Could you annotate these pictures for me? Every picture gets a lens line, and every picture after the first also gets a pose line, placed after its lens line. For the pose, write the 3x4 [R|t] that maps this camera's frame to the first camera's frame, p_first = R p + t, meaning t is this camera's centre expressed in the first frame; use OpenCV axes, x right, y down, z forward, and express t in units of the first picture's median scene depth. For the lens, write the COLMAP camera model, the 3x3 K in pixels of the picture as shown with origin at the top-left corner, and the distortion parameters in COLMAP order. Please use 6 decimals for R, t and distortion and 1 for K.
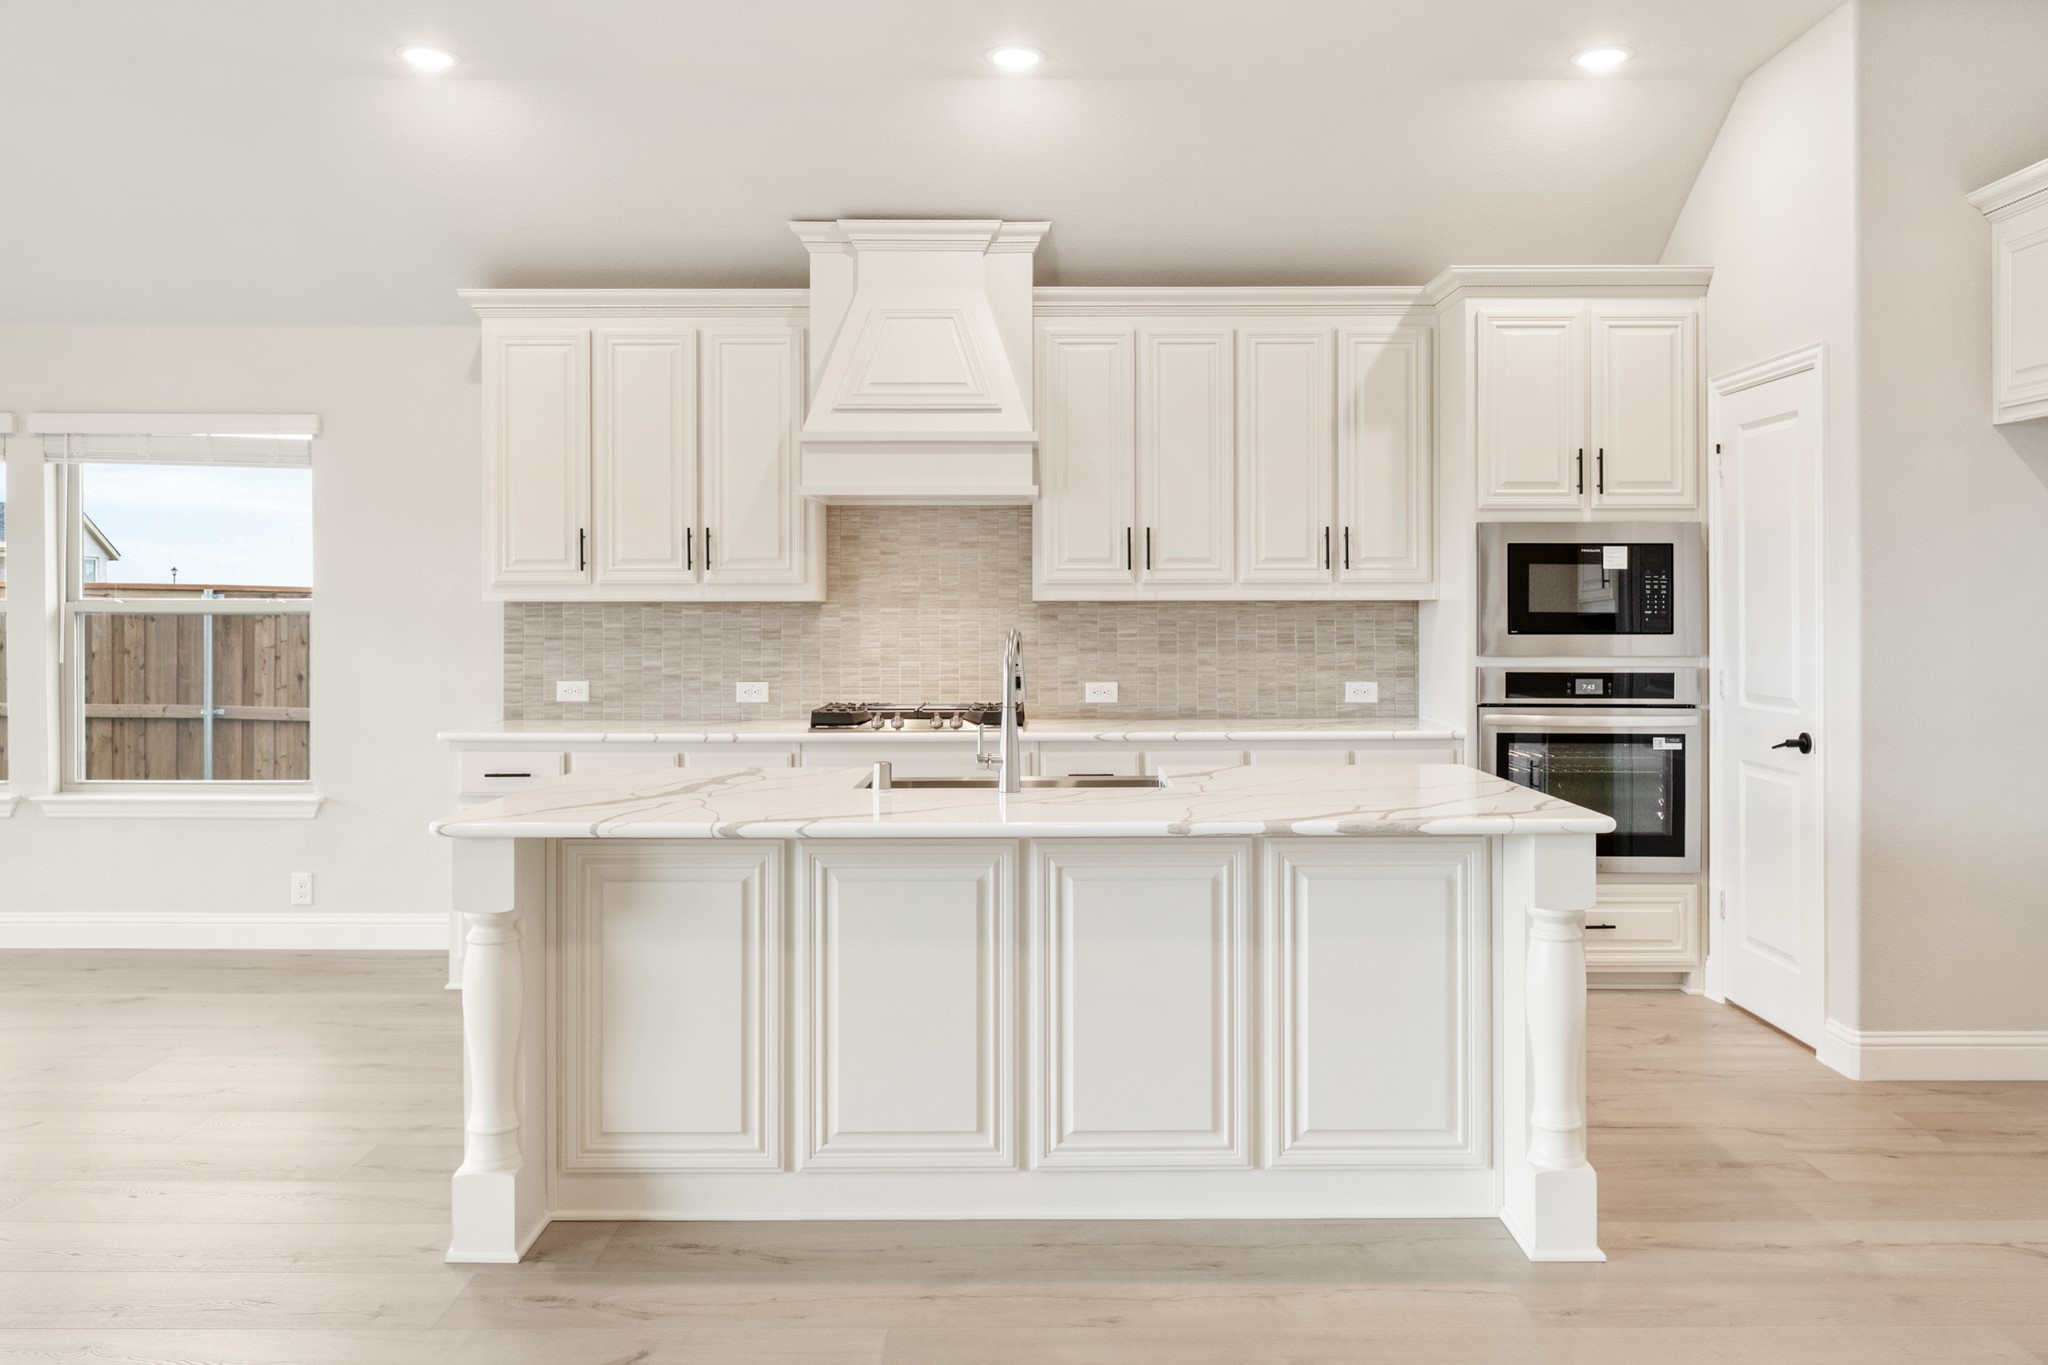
lens RADIAL K [[1514.3, 0, 1037.5], [0, 1514.3, 601.1], [0, 0, 1]] dist [-0.004605, 0.000599]
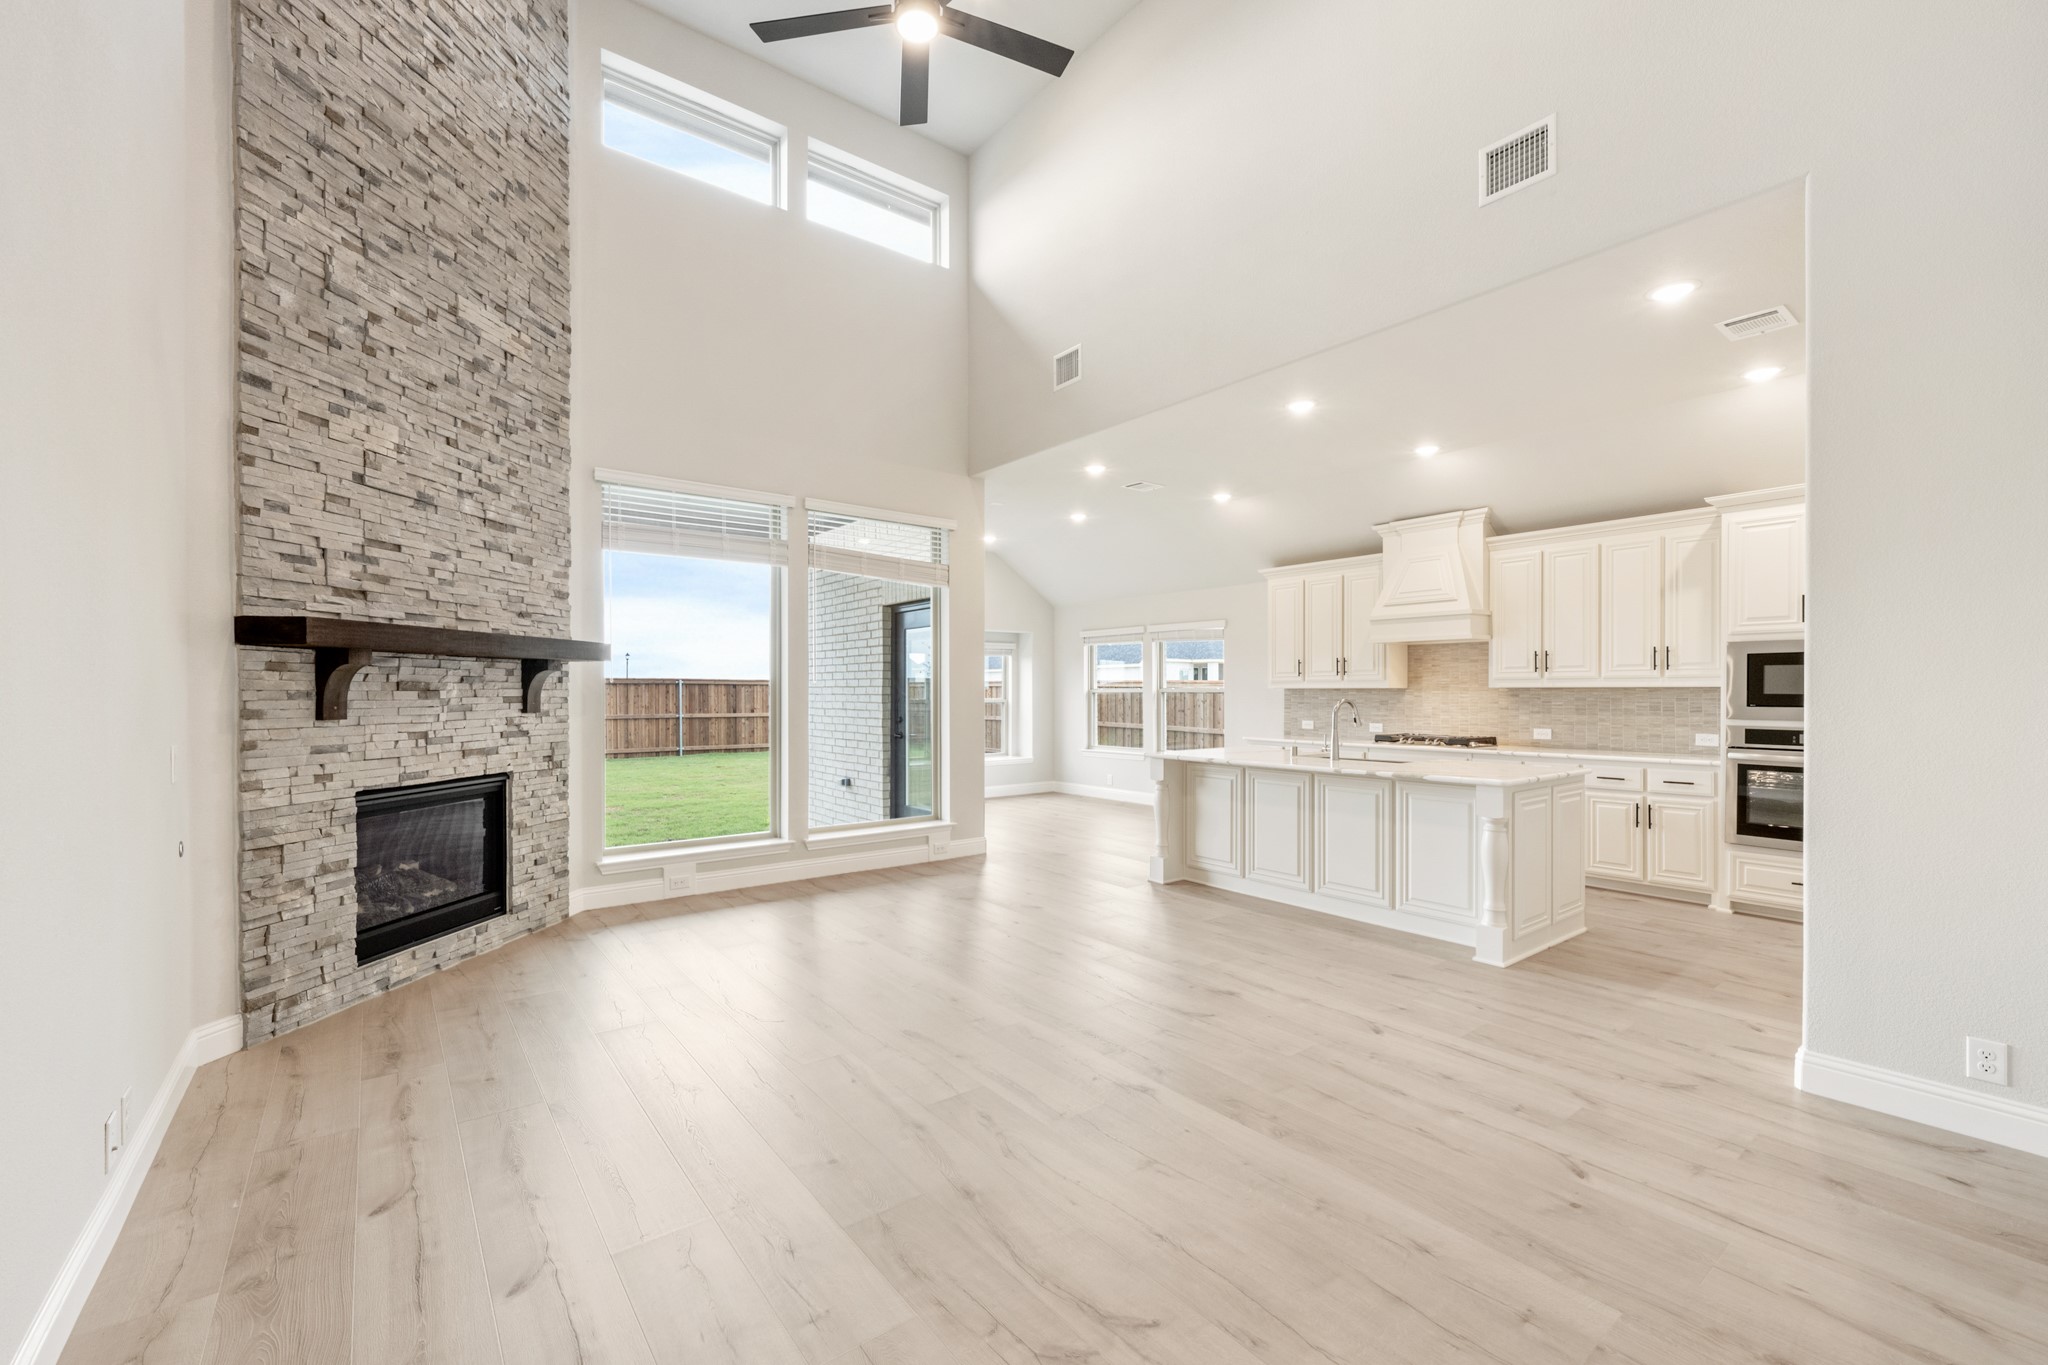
lens RADIAL K [[842.5, 0, 1025.6], [0, 842.5, 686.3], [0, 0, 1]] dist [-0.000555, -0.000123]
pose [[0.609861, -0.003553, -0.792500, 0.529241], [0.002111, 0.999994, -0.002858, -0.000133], [0.792505, 0.000070, 0.609865, -0.215497]]
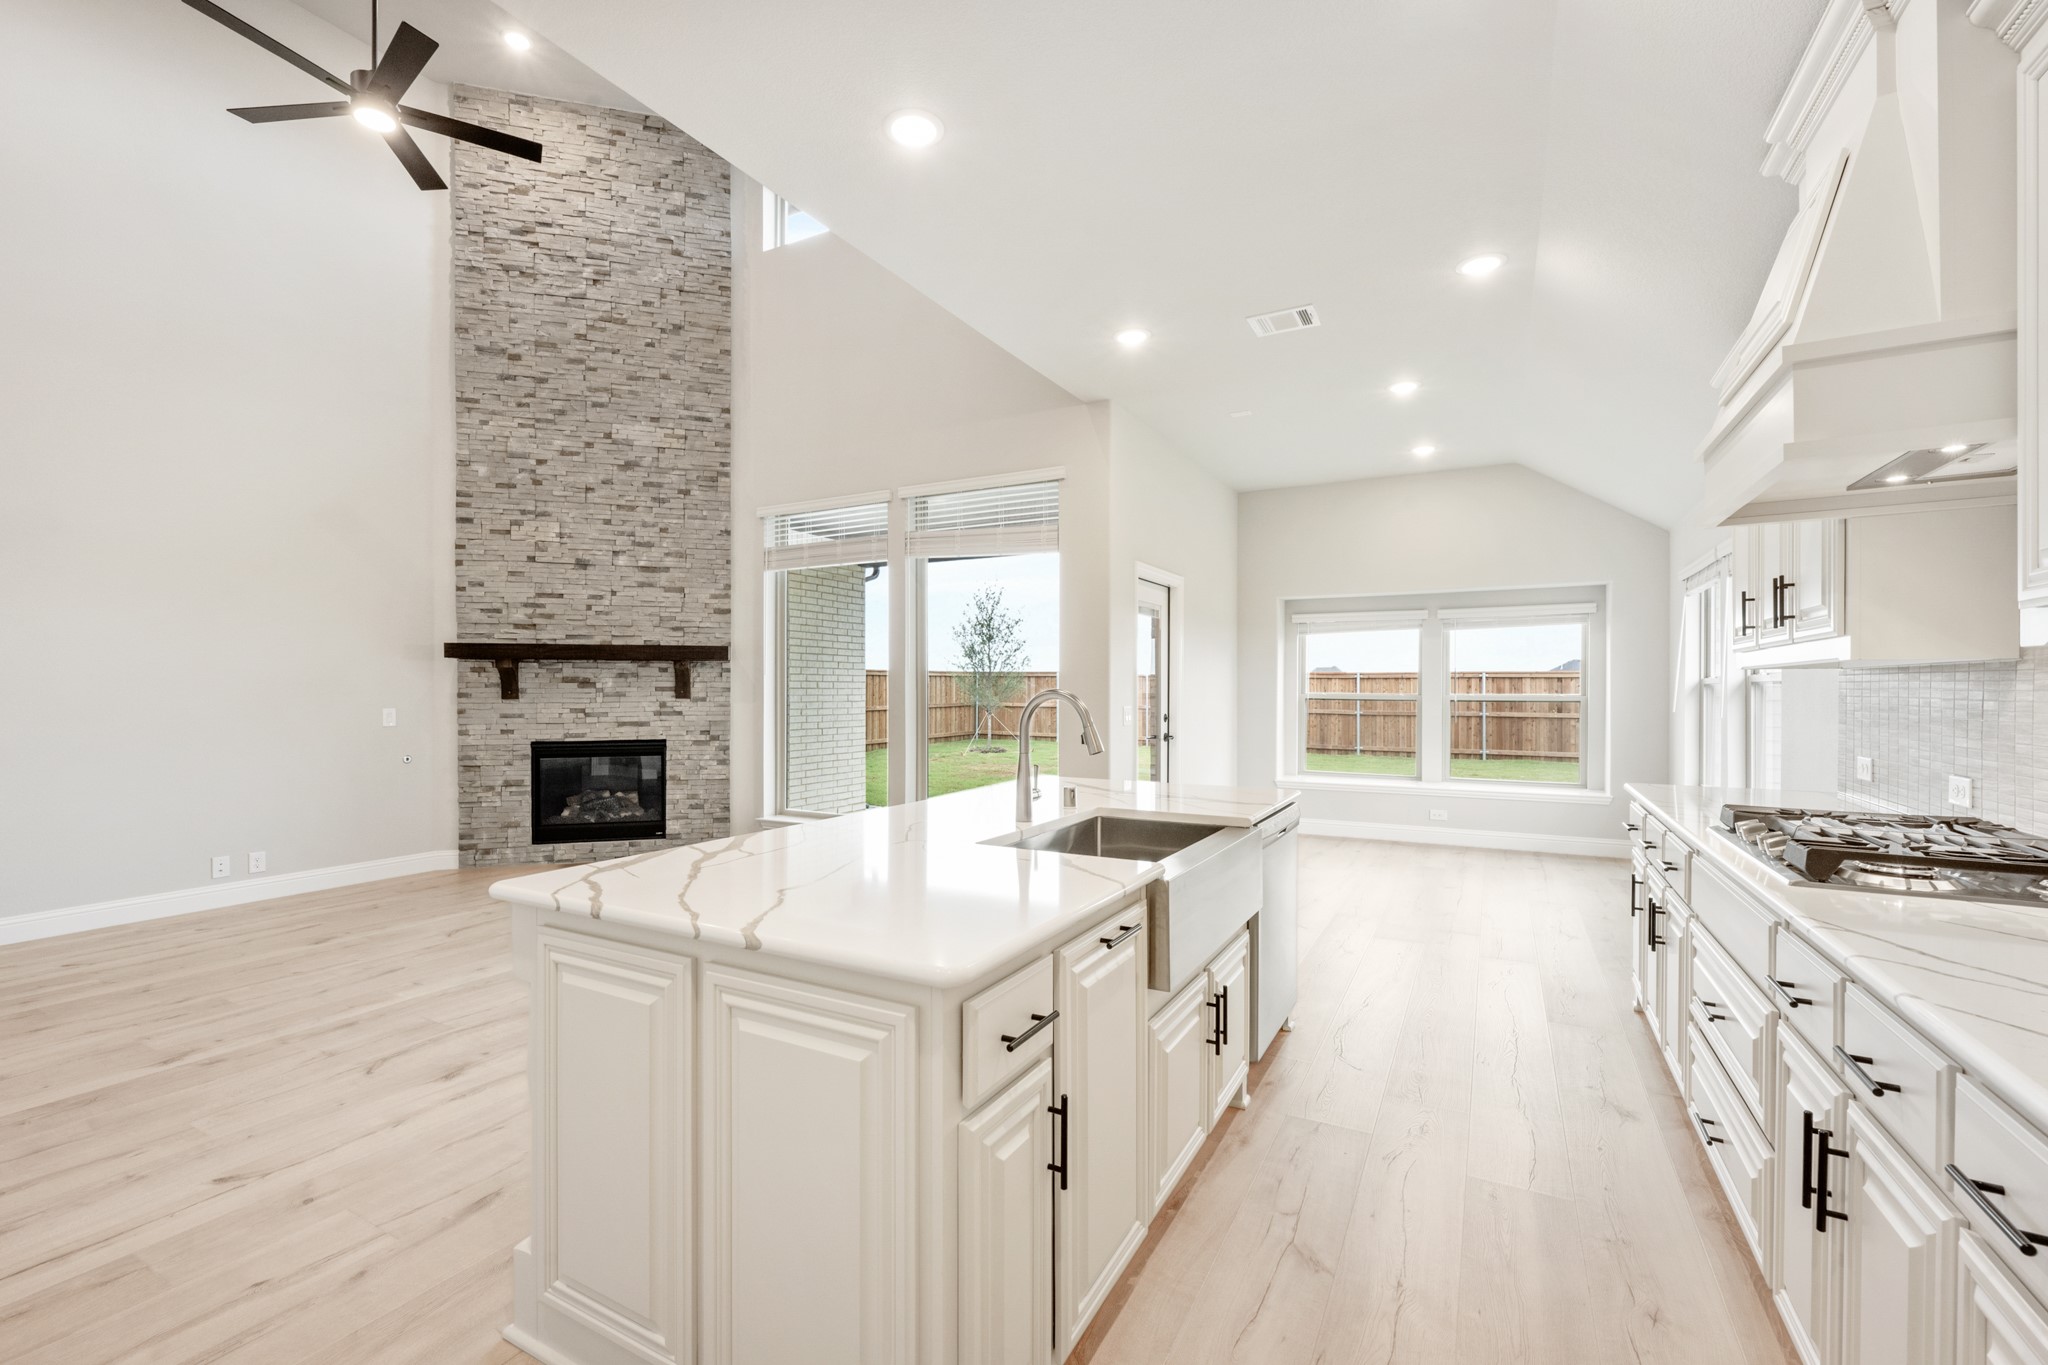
lens RADIAL K [[855.9, 0, 1024.0], [0, 855.9, 682.5], [0, 0, 1]] dist [-0.001059, -0.000221]
pose [[-0.479144, -0.003970, -0.877727, 0.385139], [0.004531, 0.999965, -0.006996, 0.010590], [0.877724, -0.007329, -0.479110, 0.863203]]
